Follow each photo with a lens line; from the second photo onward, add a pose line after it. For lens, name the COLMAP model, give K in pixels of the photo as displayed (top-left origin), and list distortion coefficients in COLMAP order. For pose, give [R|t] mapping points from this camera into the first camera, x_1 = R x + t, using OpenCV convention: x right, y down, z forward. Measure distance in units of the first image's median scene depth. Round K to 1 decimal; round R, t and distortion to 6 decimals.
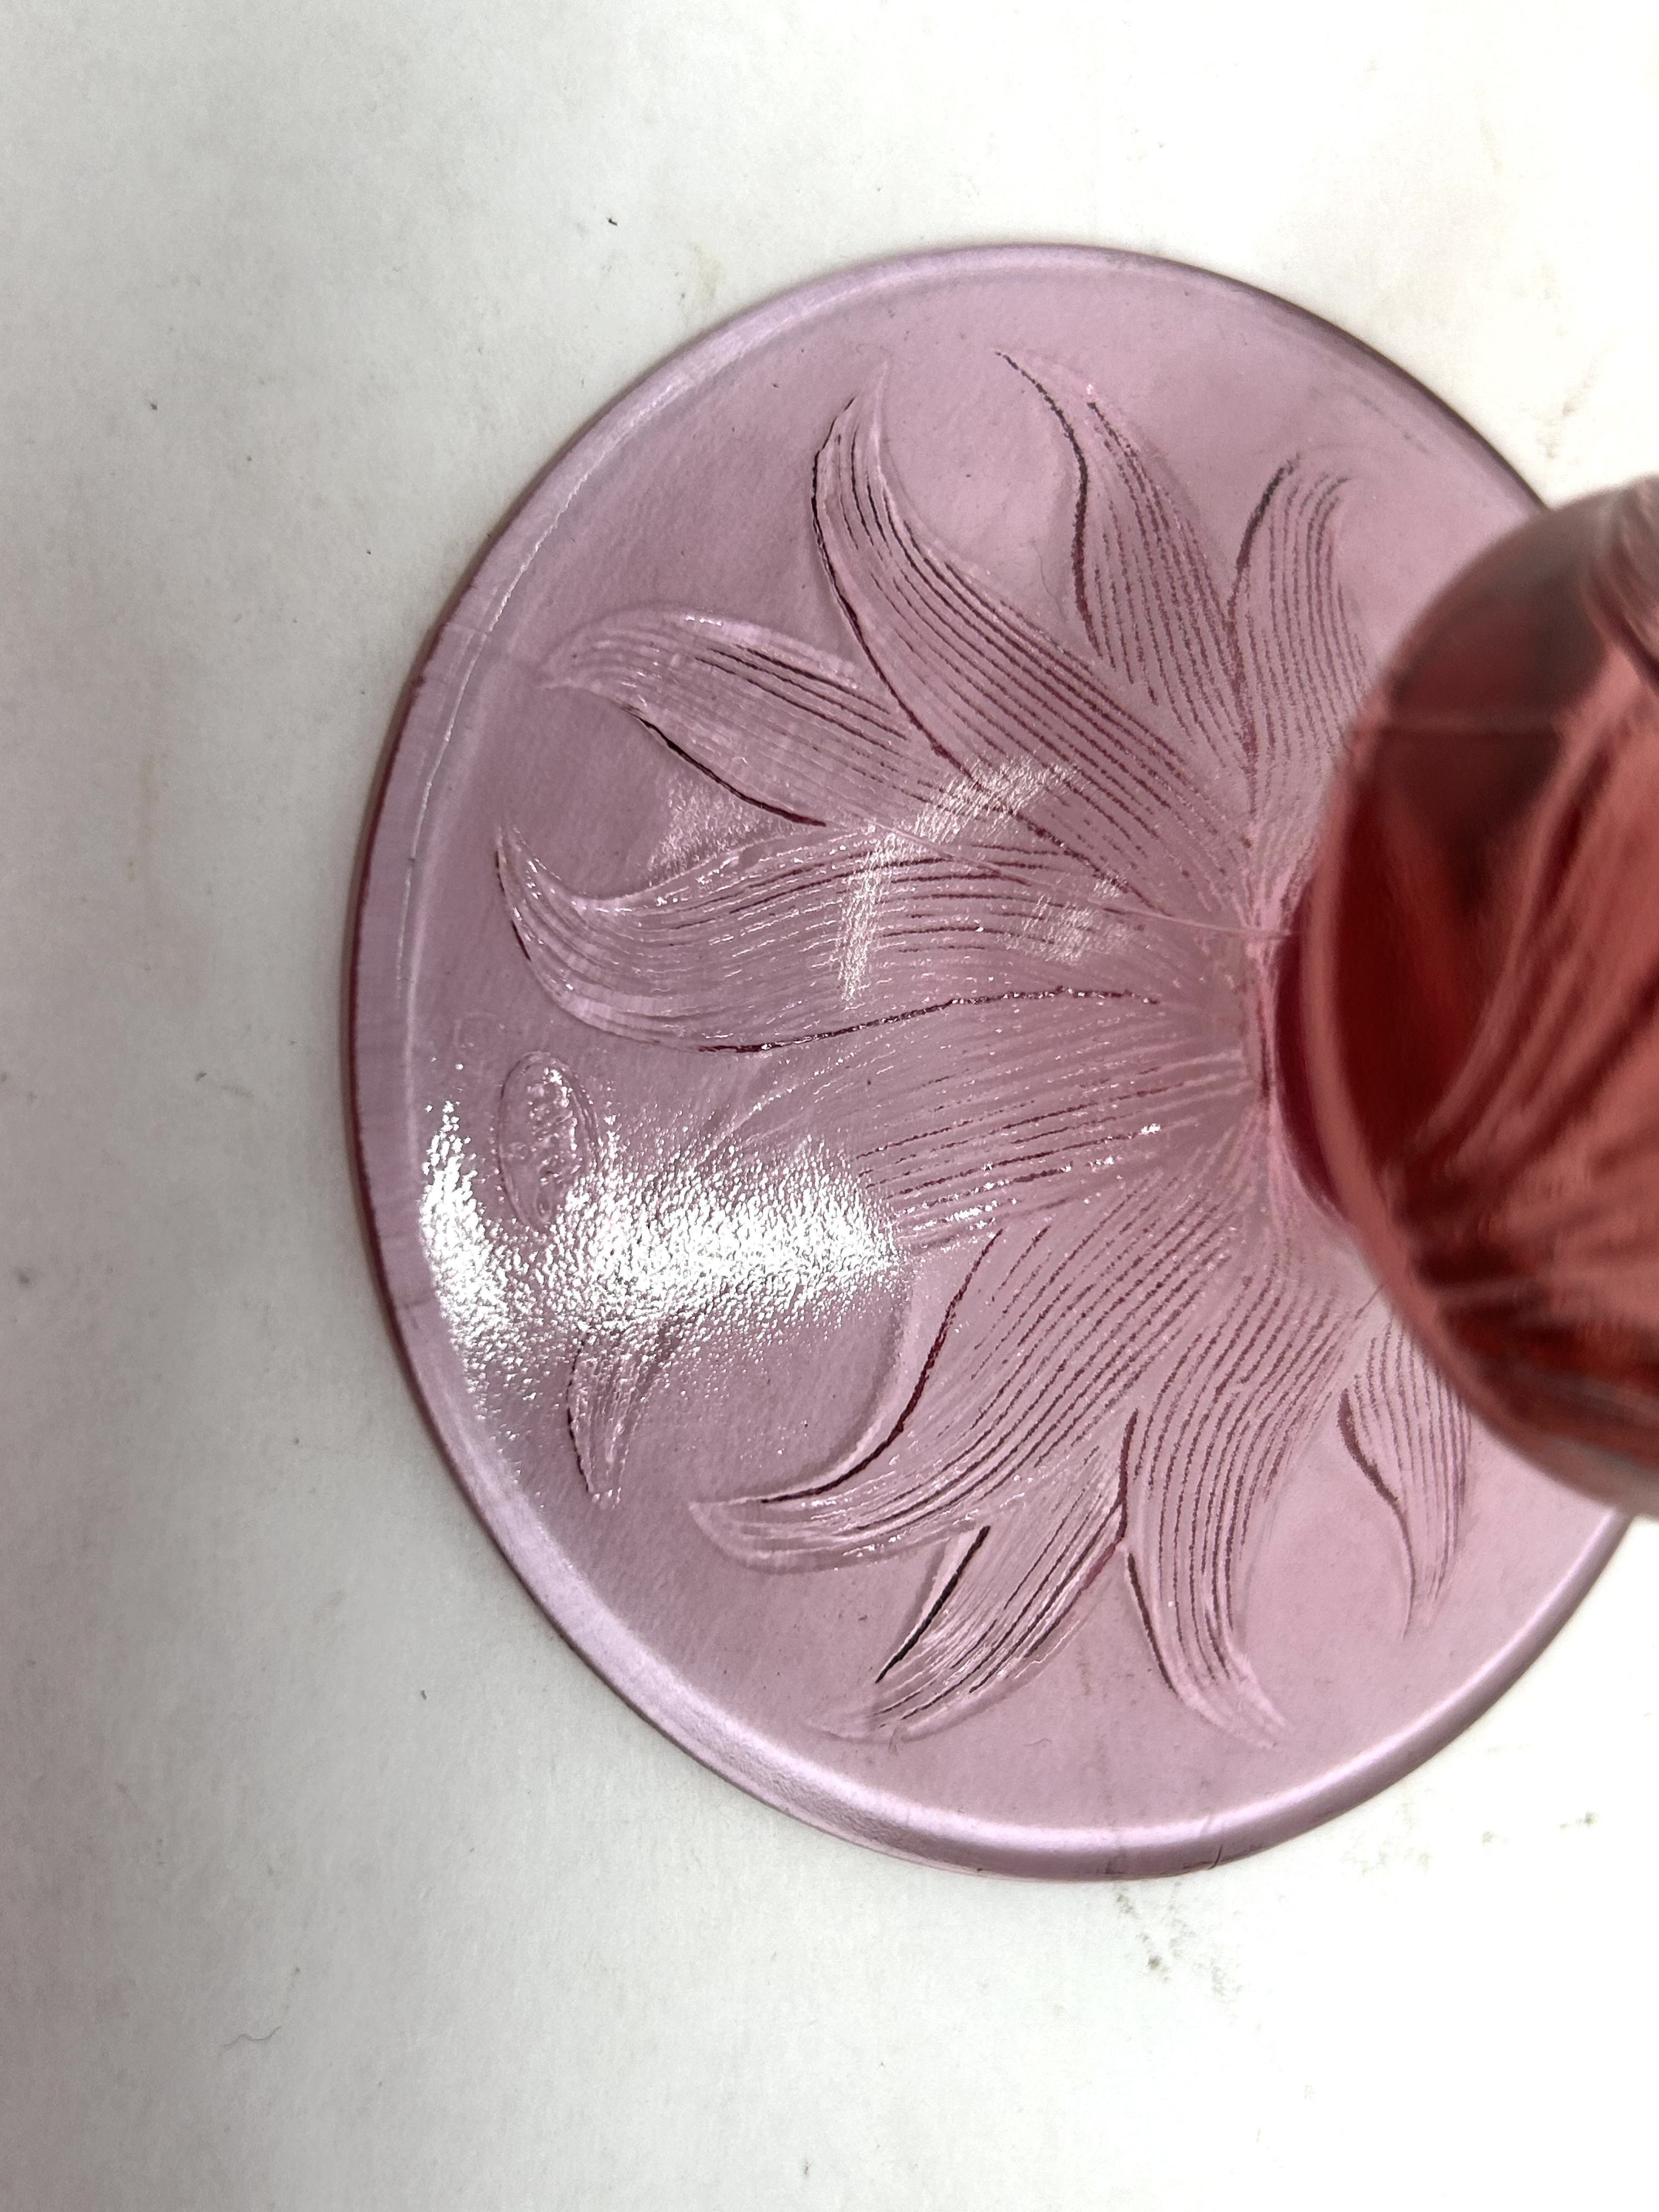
lens RADIAL K [[2660.5, 0, 829.5], [0, 2660.5, 1106.0], [0, 0, 1]] dist [0.210557, -1.154426]
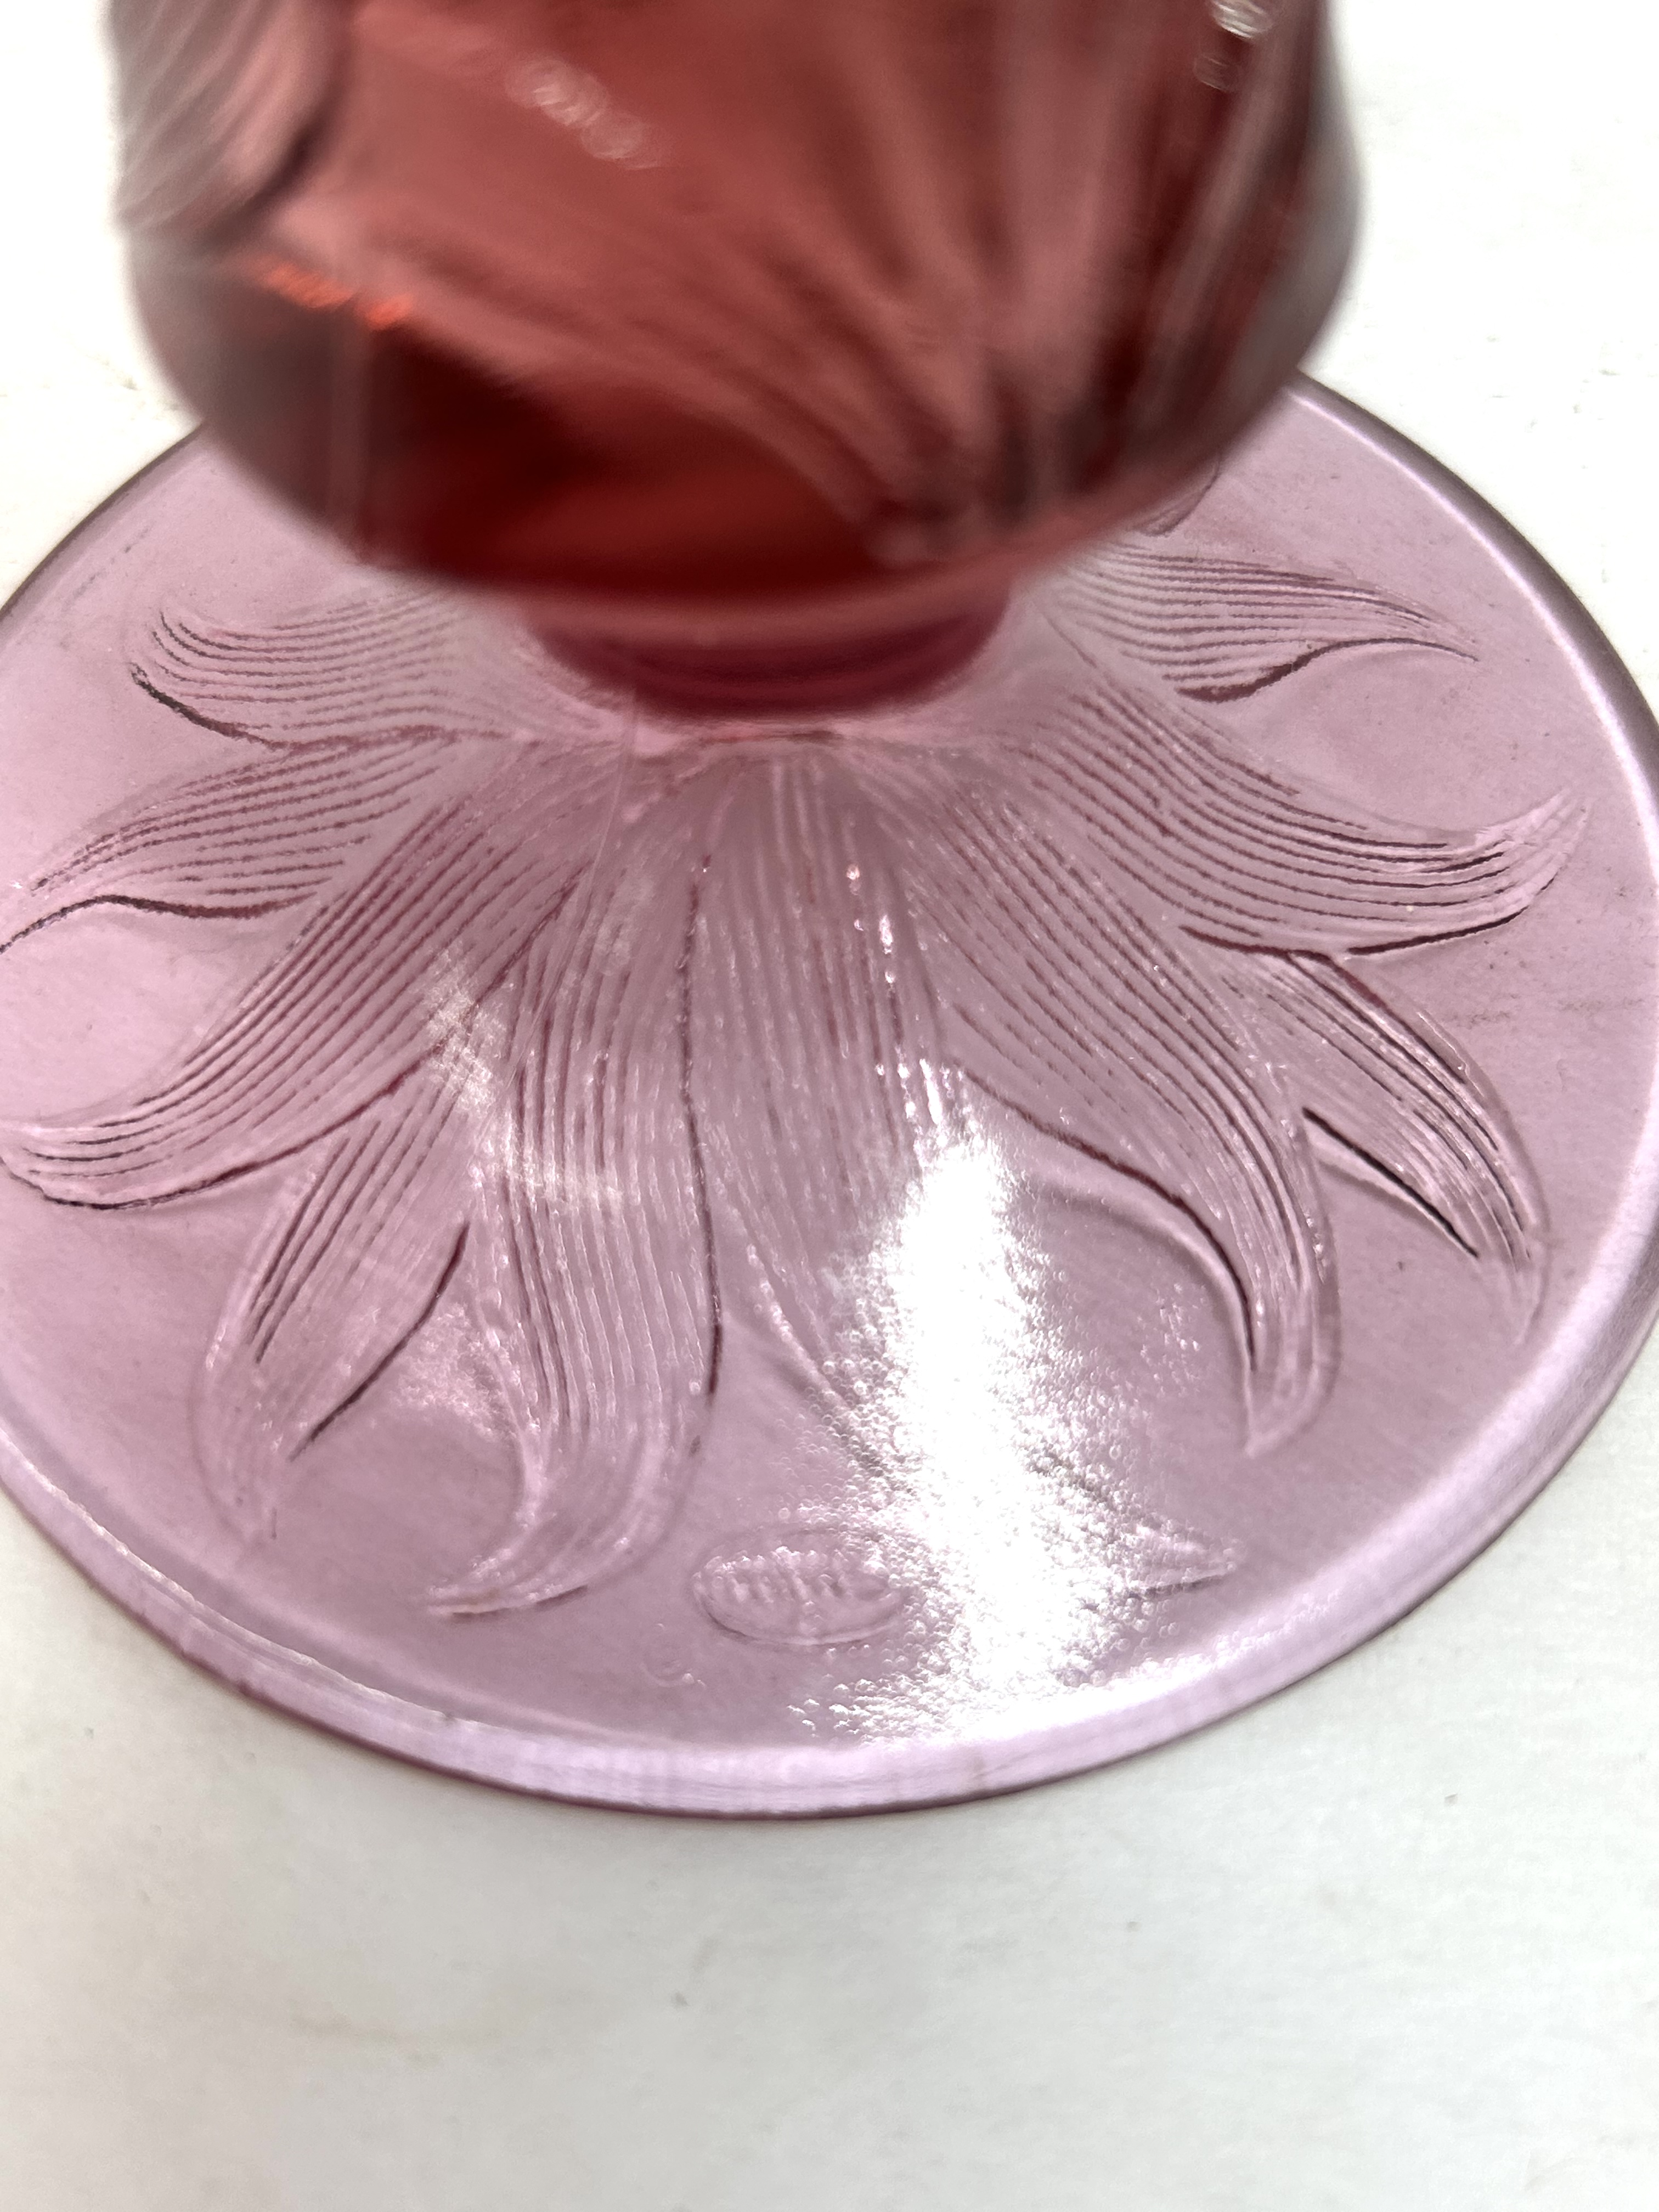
lens RADIAL K [[2660.5, 0, 829.5], [0, 2660.5, 1106.0], [0, 0, 1]] dist [0.210557, -1.154426]
pose [[0.088989, -0.993832, 0.066175, -0.009822], [0.995448, 0.086464, -0.040103, 0.040763], [0.034134, 0.069443, 0.997002, 0.140488]]
